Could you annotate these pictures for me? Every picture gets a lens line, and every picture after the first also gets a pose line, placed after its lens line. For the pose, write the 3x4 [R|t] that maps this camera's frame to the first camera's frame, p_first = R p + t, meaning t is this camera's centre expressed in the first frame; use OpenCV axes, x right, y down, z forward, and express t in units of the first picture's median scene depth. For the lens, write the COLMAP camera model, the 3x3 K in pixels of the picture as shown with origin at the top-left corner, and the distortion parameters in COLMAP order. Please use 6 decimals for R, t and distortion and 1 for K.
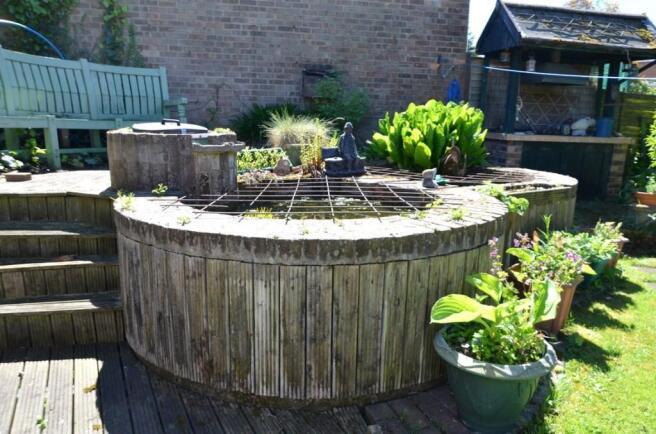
lens RADIAL K [[484.3, 0, 328.0], [0, 484.3, 217.0], [0, 0, 1]] dist [-0.048166, 0.041670]
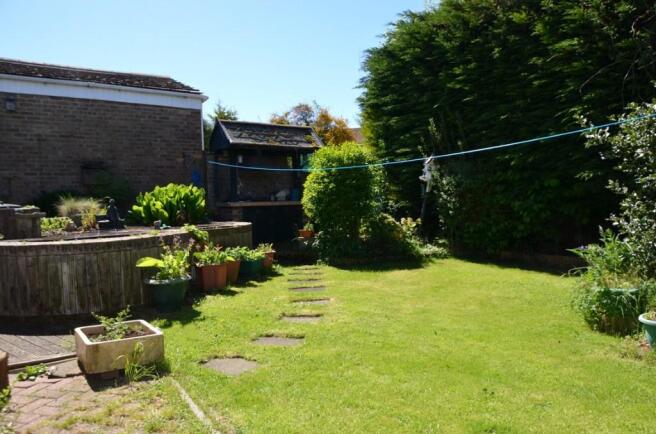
lens RADIAL K [[484.3, 0, 328.0], [0, 484.3, 217.0], [0, 0, 1]] dist [-0.048166, 0.041670]
pose [[0.913426, -0.063776, 0.401977, 0.044516], [0.126781, 0.983093, -0.132116, 0.151711], [-0.386755, 0.171641, 0.906068, -0.665546]]
